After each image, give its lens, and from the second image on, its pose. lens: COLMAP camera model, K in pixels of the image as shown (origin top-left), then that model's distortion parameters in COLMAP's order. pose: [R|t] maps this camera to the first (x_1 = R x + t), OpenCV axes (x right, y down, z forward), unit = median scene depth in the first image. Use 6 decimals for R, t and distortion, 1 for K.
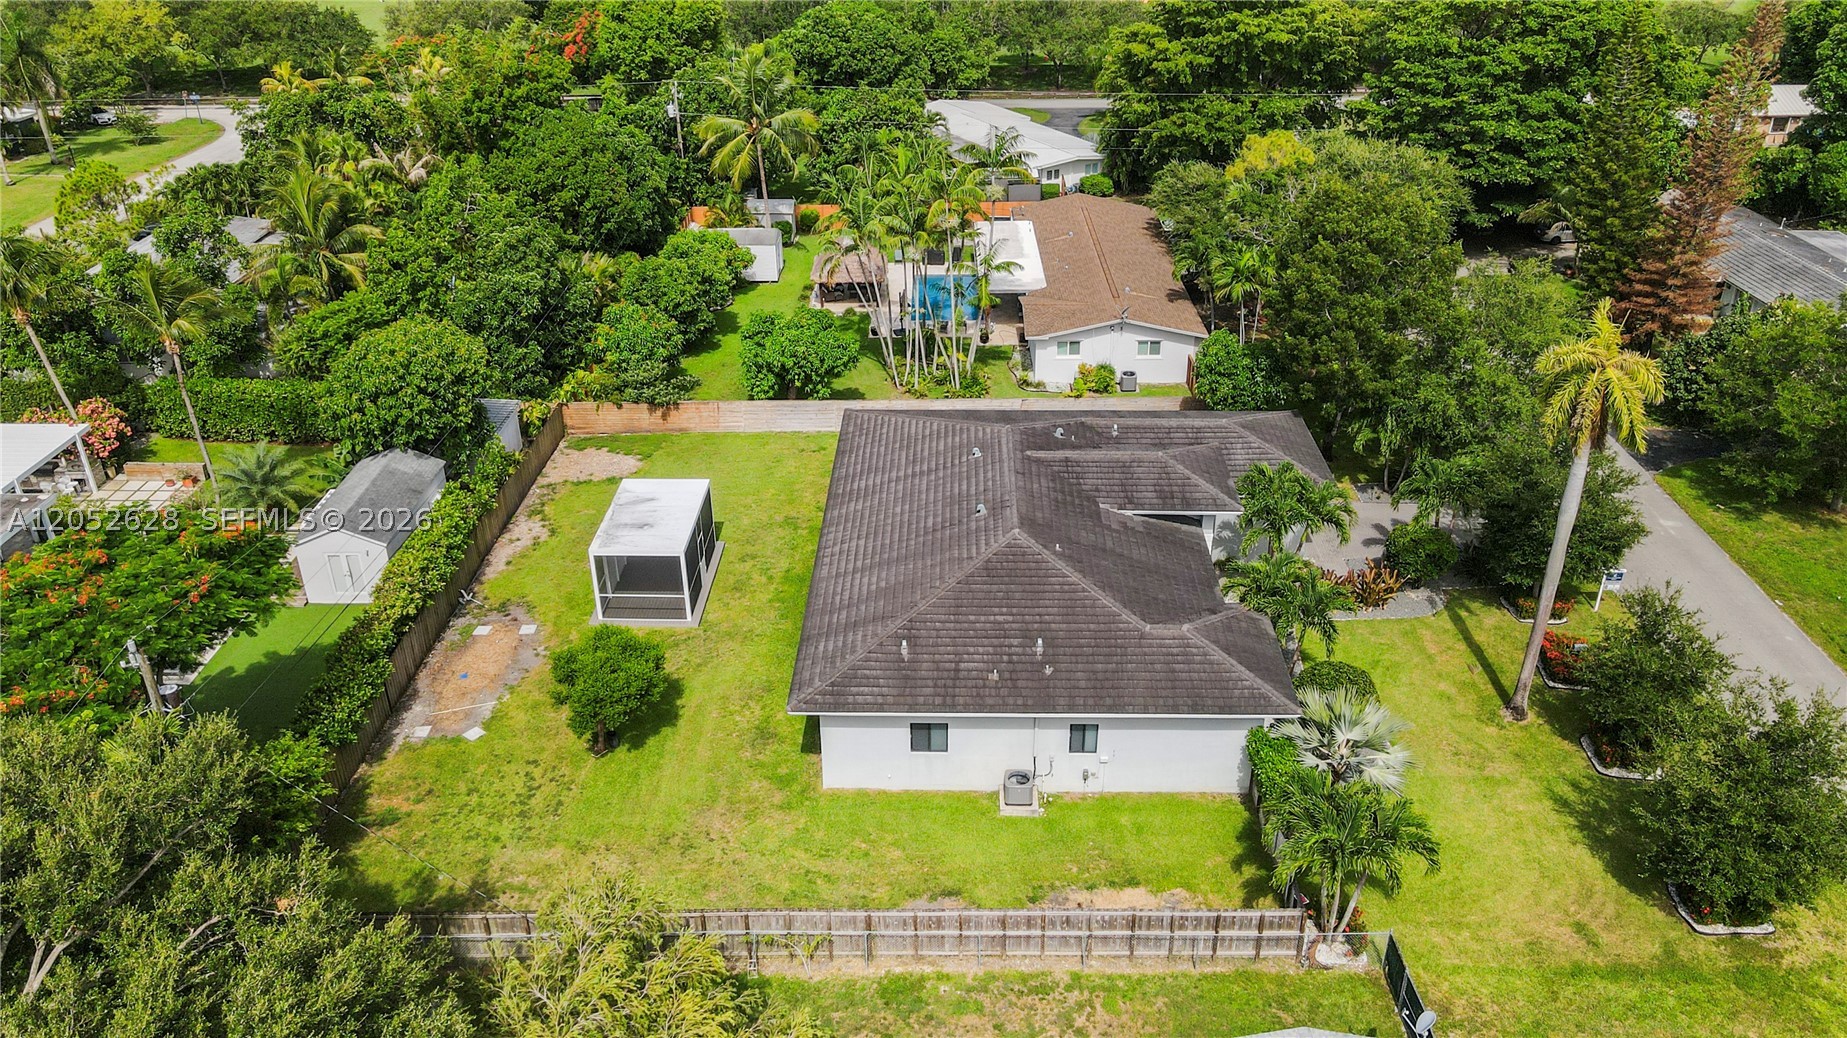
lens RADIAL K [[1397.6, 0, 923.5], [0, 1397.6, 519.0], [0, 0, 1]] dist [0.001443, 0.009344]
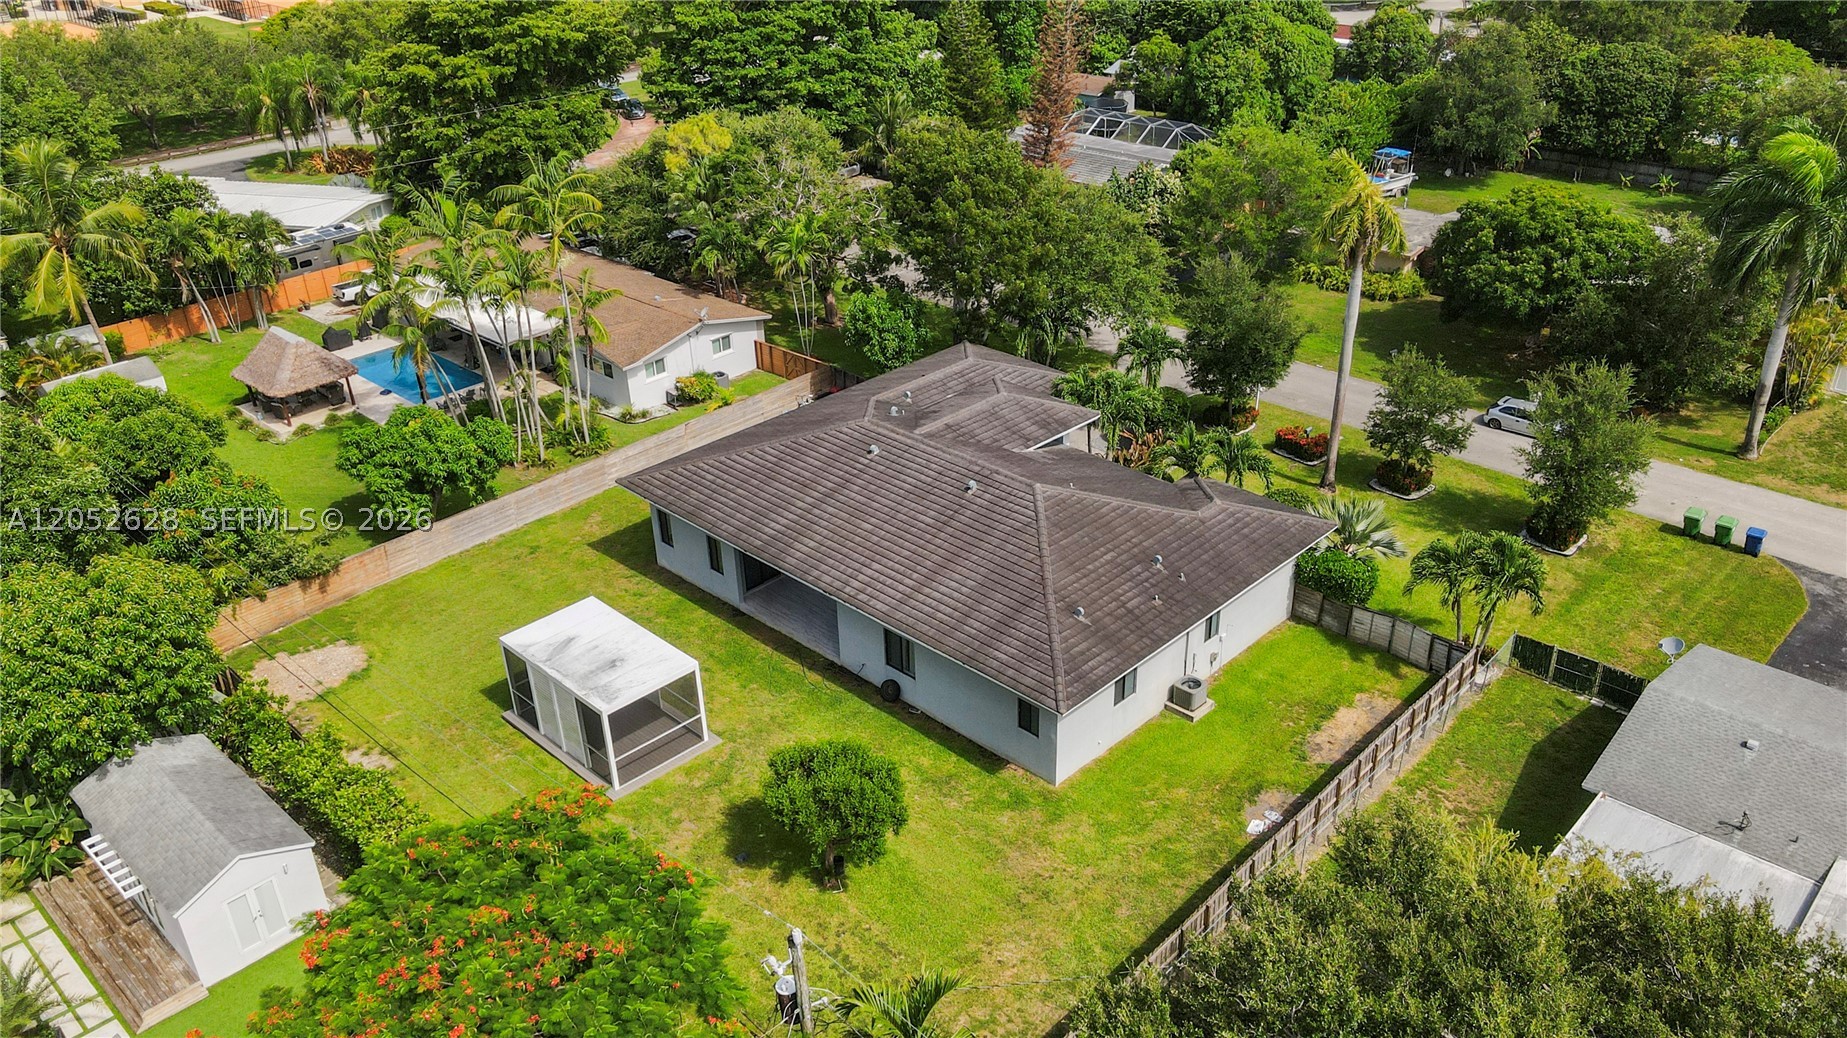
lens RADIAL K [[1397.6, 0, 923.5], [0, 1397.6, 519.0], [0, 0, 1]] dist [0.001443, 0.009344]
pose [[0.677031, -0.353086, 0.645724, -0.426140], [0.356819, 0.924858, 0.131599, -0.087404], [-0.643669, 0.141310, 0.752145, 0.179770]]
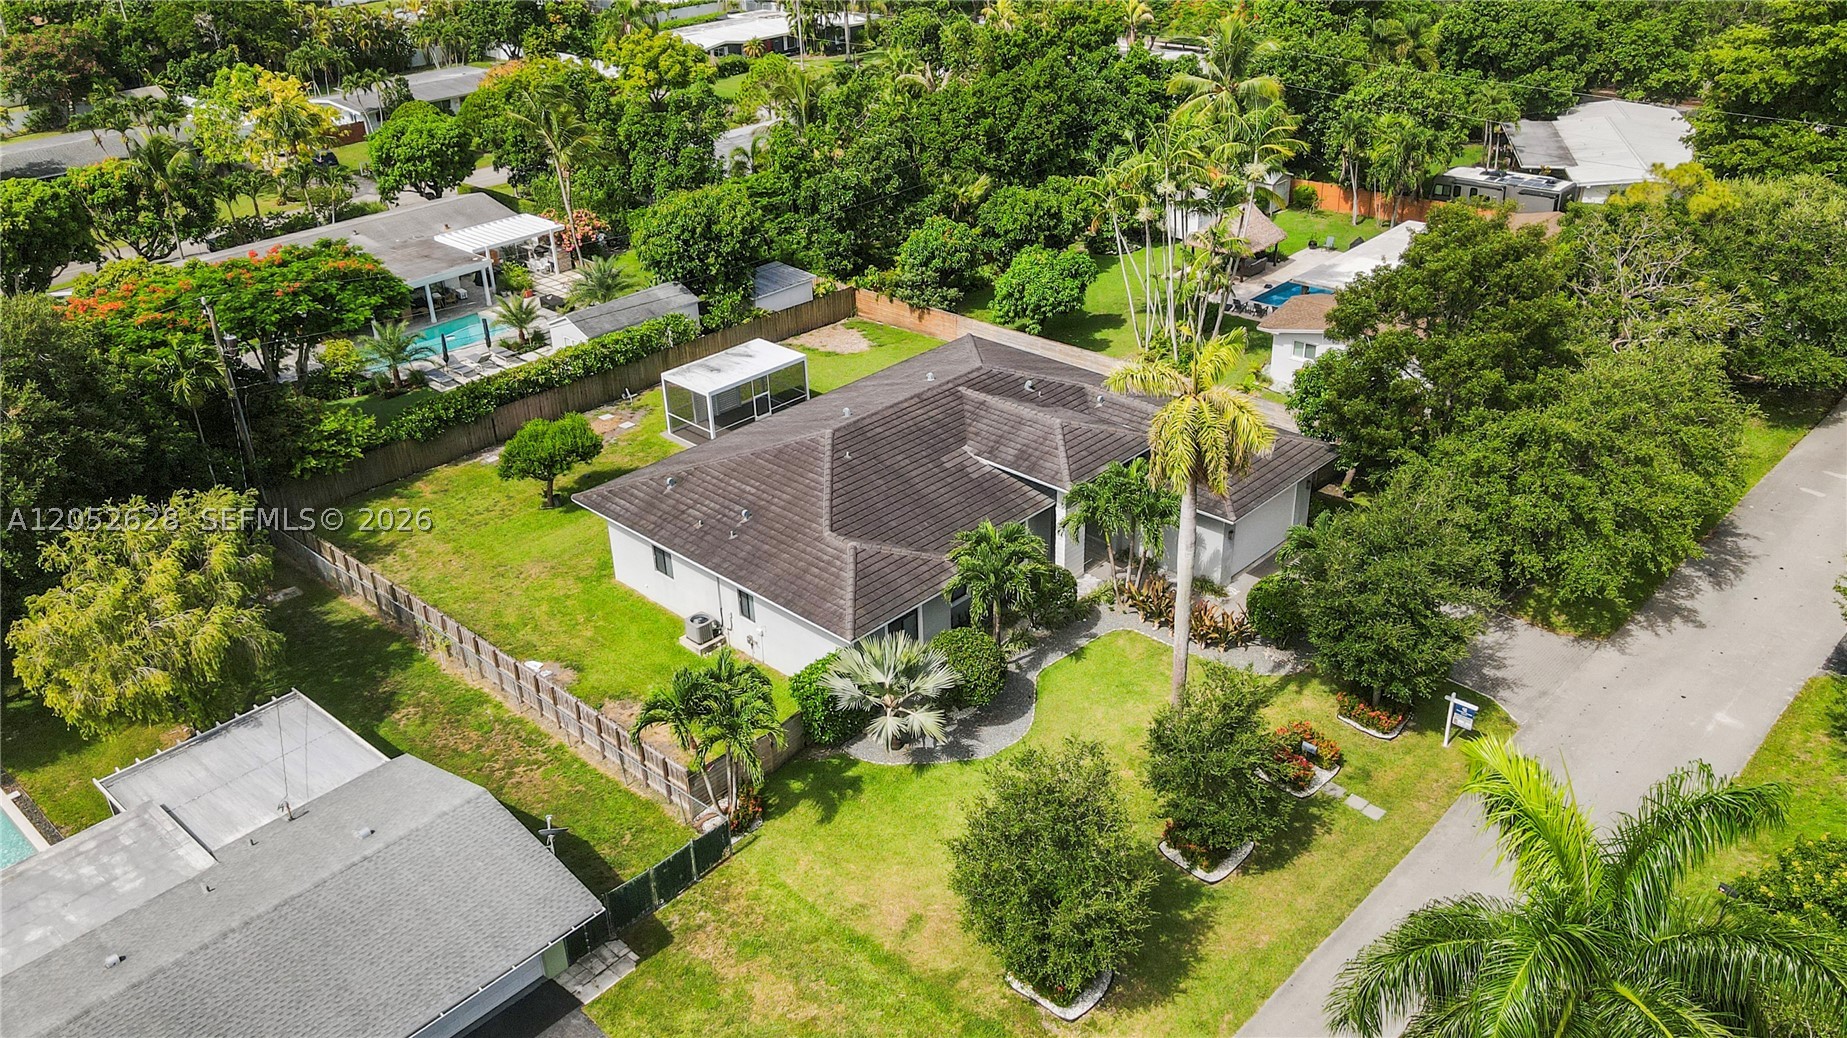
lens RADIAL K [[1431.5, 0, 923.5], [0, 1431.5, 519.0], [0, 0, 1]] dist [-0.004384, -0.000152]
pose [[0.742267, 0.299665, -0.599367, 0.530537], [-0.289540, 0.950059, 0.116428, -0.051677], [0.604323, 0.087120, 0.791962, 0.093660]]
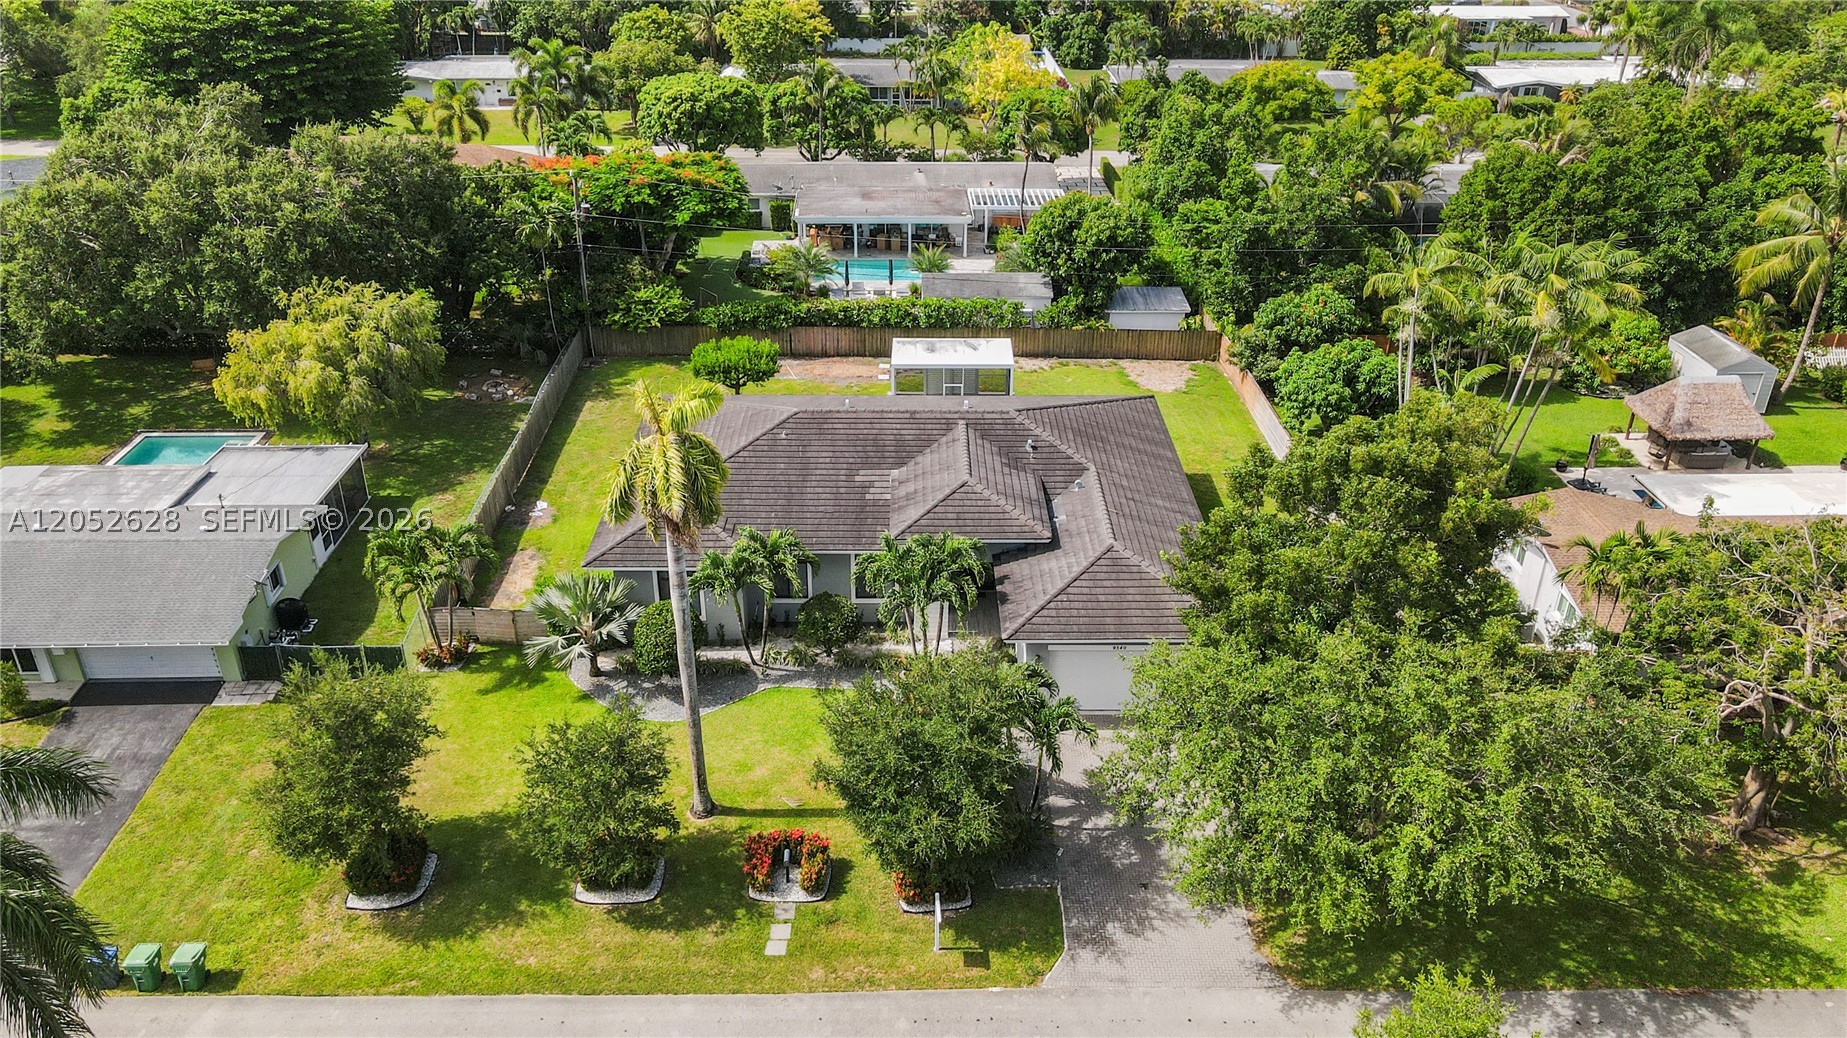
lens RADIAL K [[1397.6, 0, 923.5], [0, 1397.6, 519.0], [0, 0, 1]] dist [0.001443, 0.009344]
pose [[0.035976, 0.470411, -0.881714, 0.740446], [-0.469806, 0.786672, 0.400535, -0.285971], [0.882036, 0.399825, 0.249303, 0.545770]]
